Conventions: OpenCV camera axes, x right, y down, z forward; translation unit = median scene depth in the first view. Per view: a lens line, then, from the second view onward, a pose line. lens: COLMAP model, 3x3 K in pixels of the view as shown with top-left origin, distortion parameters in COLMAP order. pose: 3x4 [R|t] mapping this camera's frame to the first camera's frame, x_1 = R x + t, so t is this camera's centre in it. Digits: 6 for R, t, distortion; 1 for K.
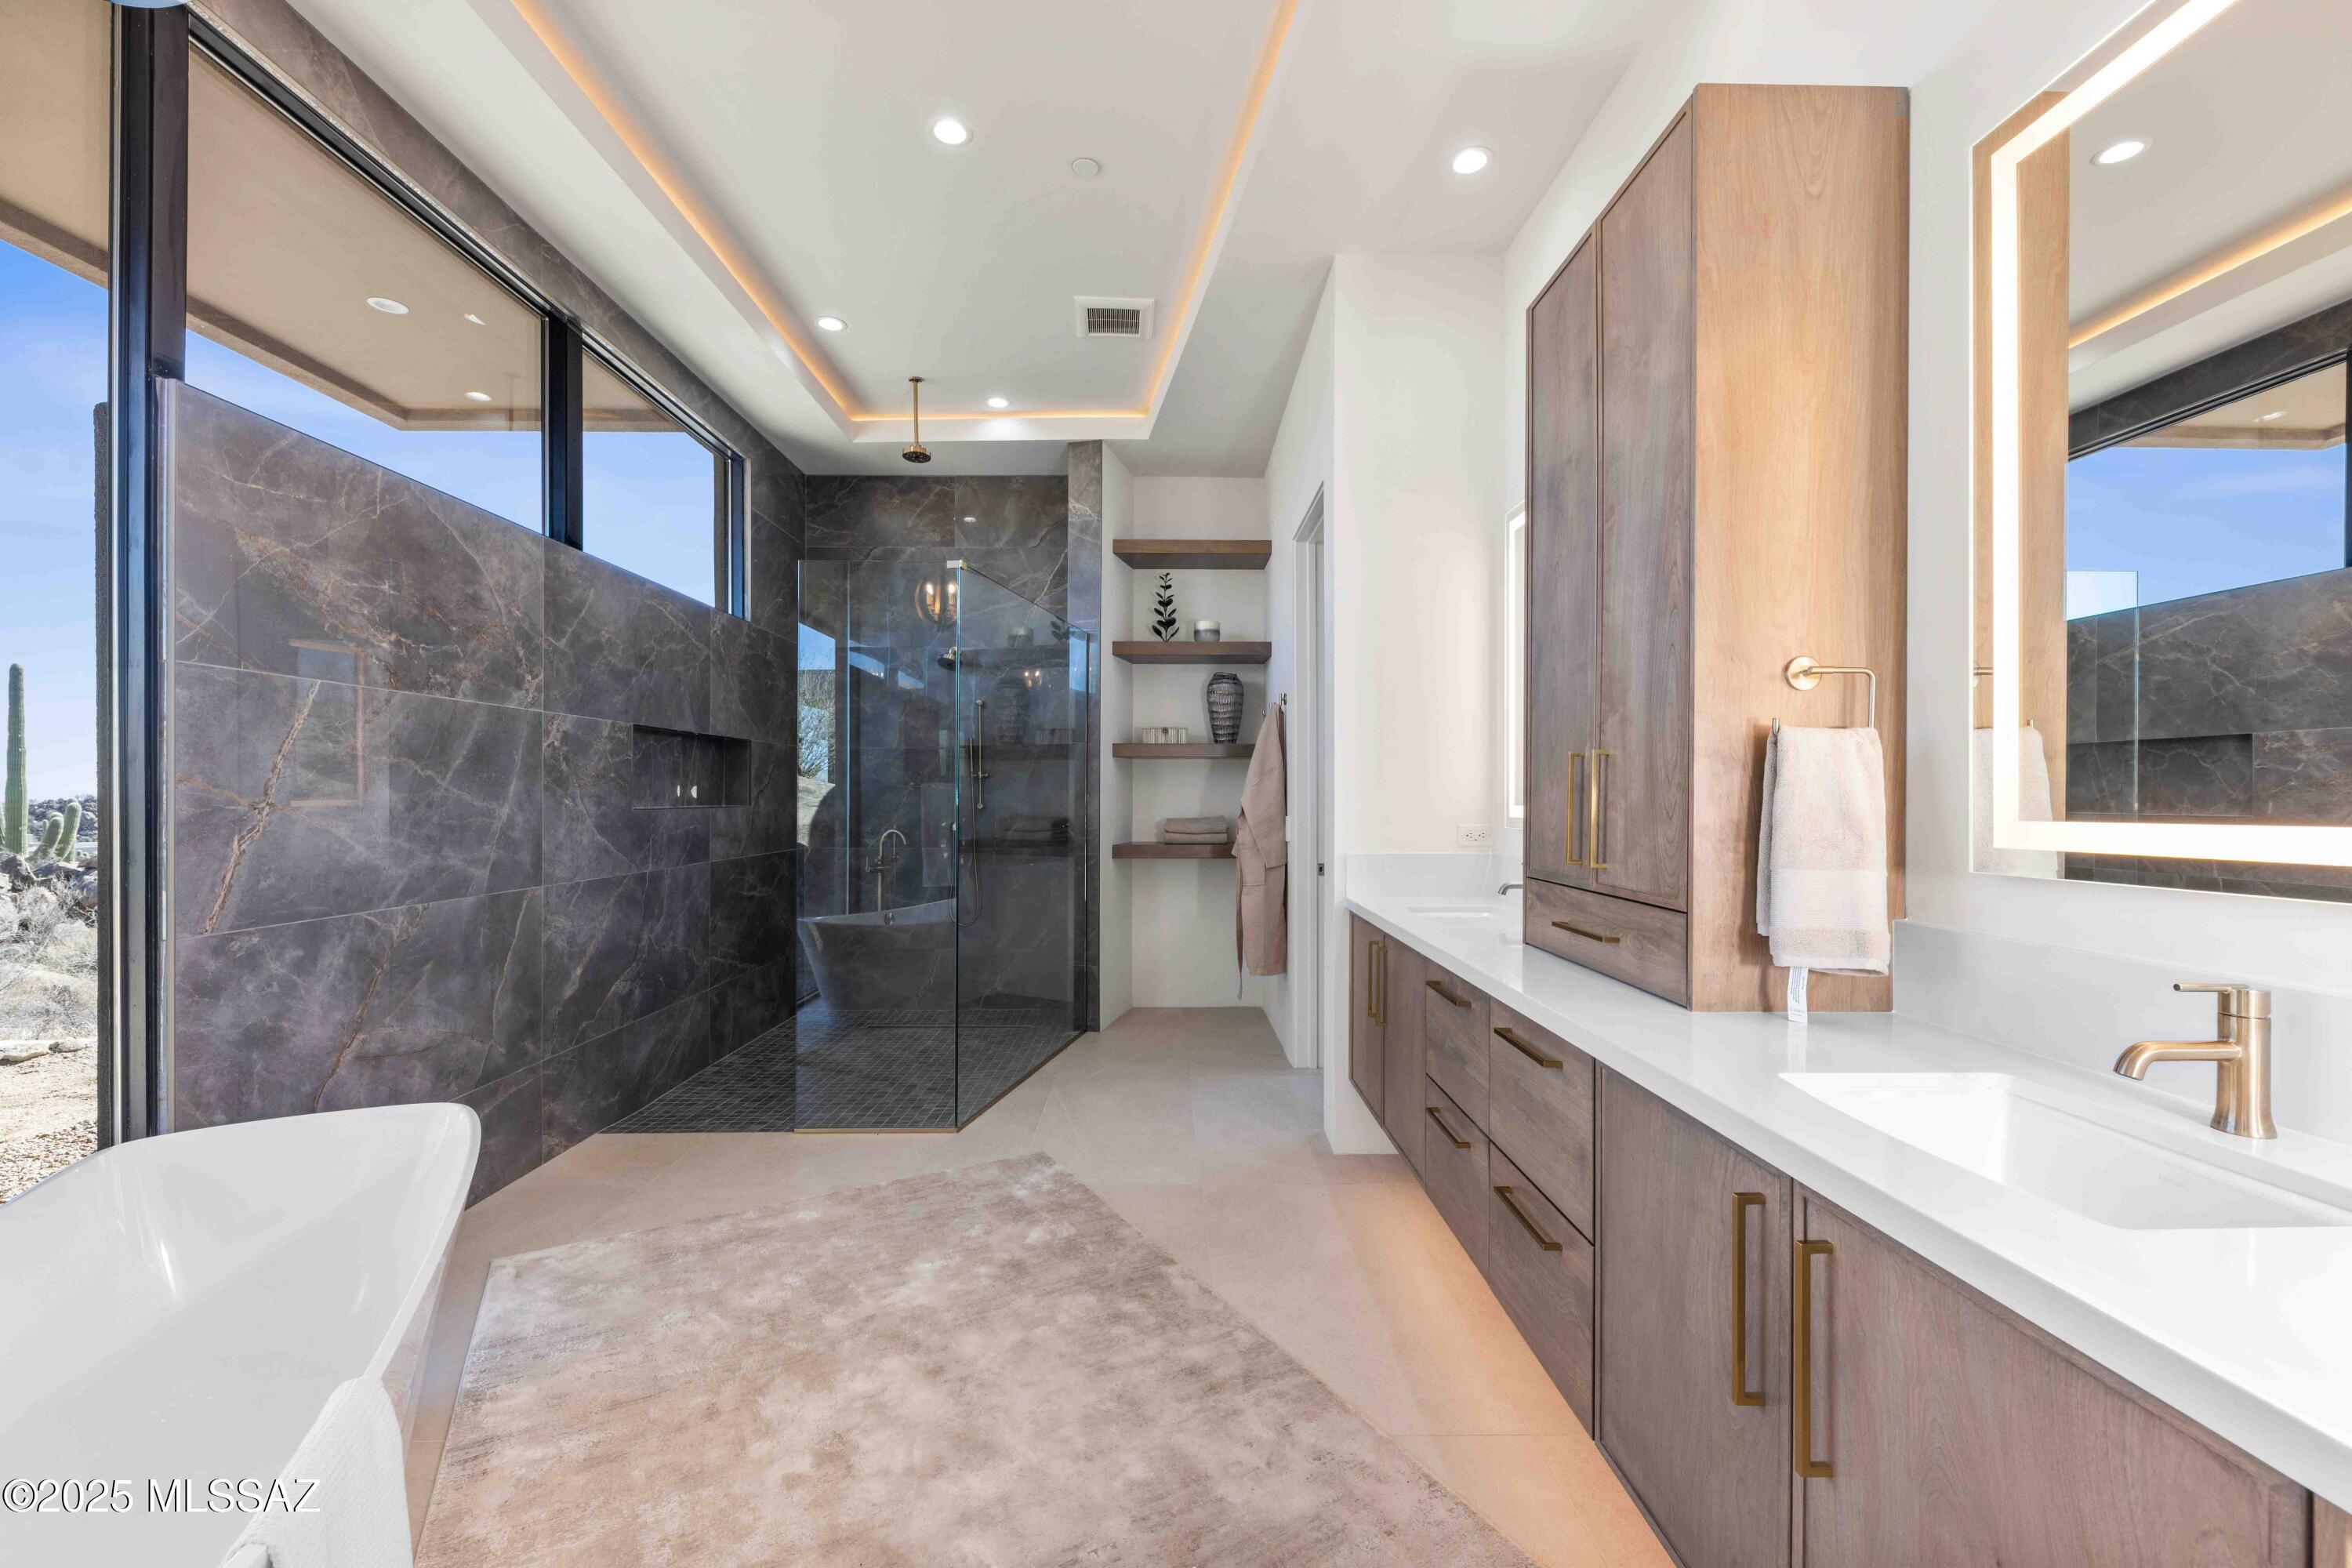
lens RADIAL K [[959.7, 0, 1180.6], [0, 959.7, 800.8], [0, 0, 1]] dist [-0.000387, -0.000109]
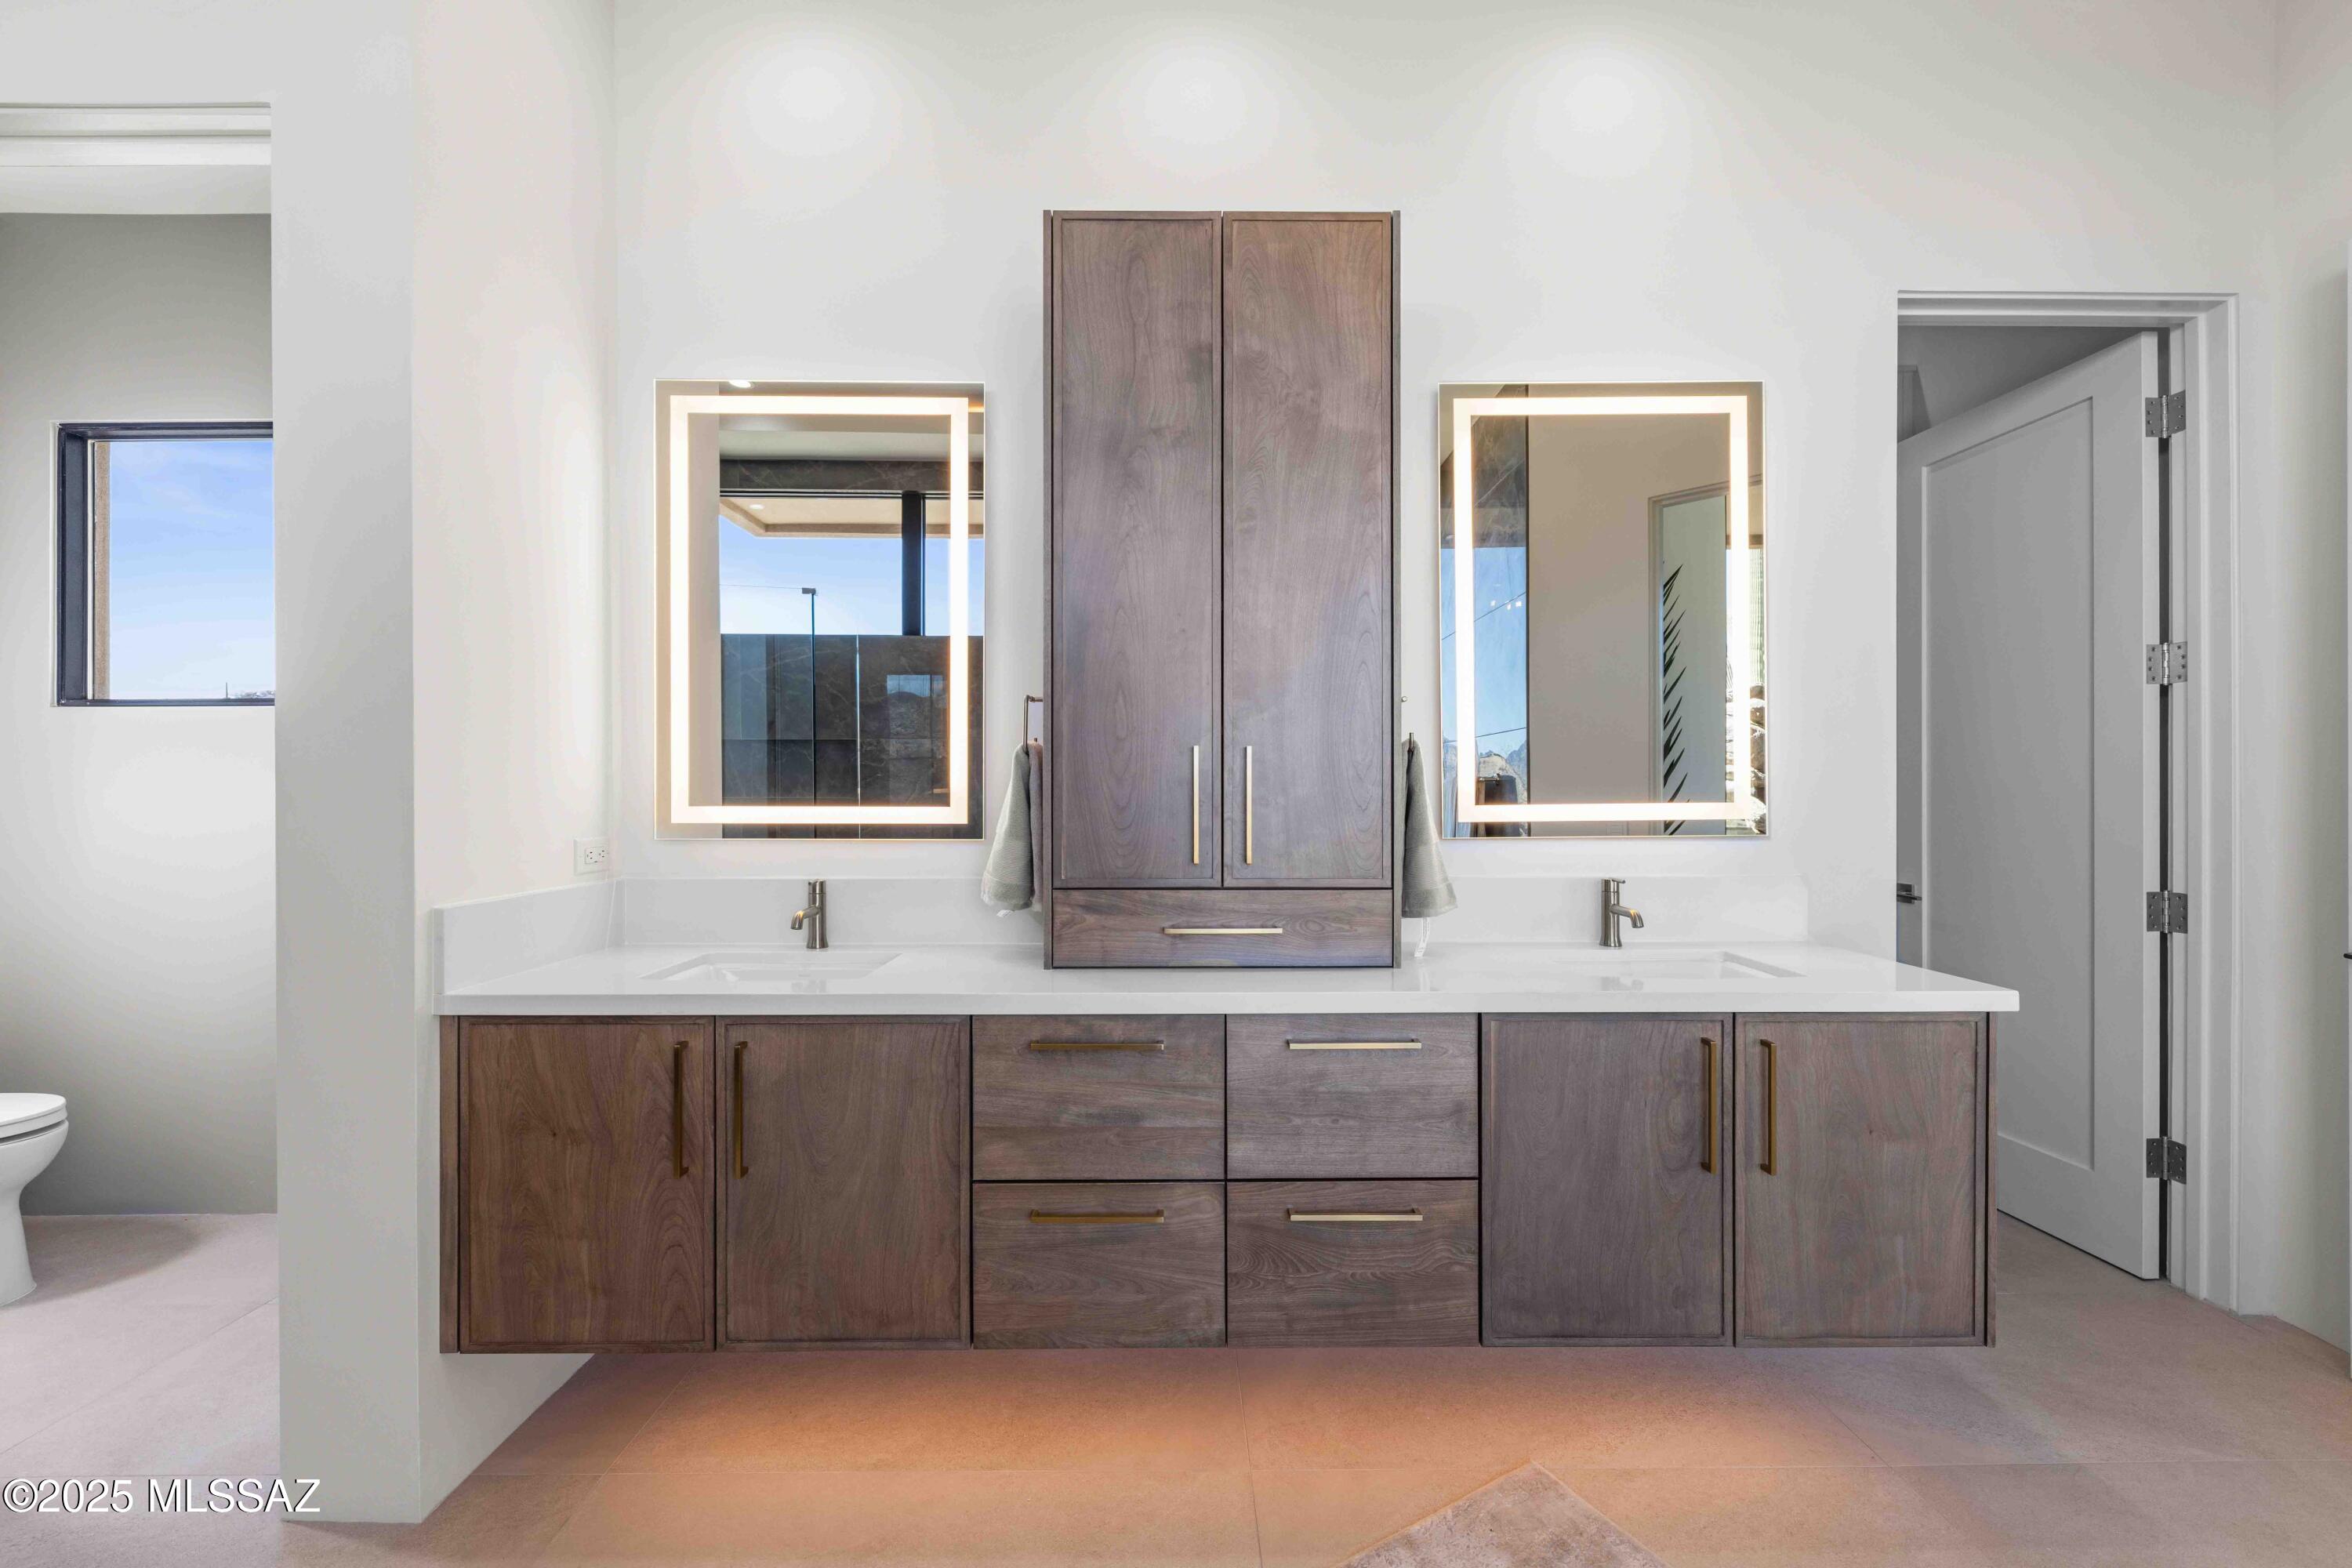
lens RADIAL K [[959.7, 0, 1180.6], [0, 959.7, 800.8], [0, 0, 1]] dist [-0.000387, -0.000109]
pose [[0.010985, -0.023743, 0.999658, -0.510956], [0.007400, 0.999693, 0.023662, -0.019509], [-0.999912, 0.007138, 0.011157, 0.919697]]
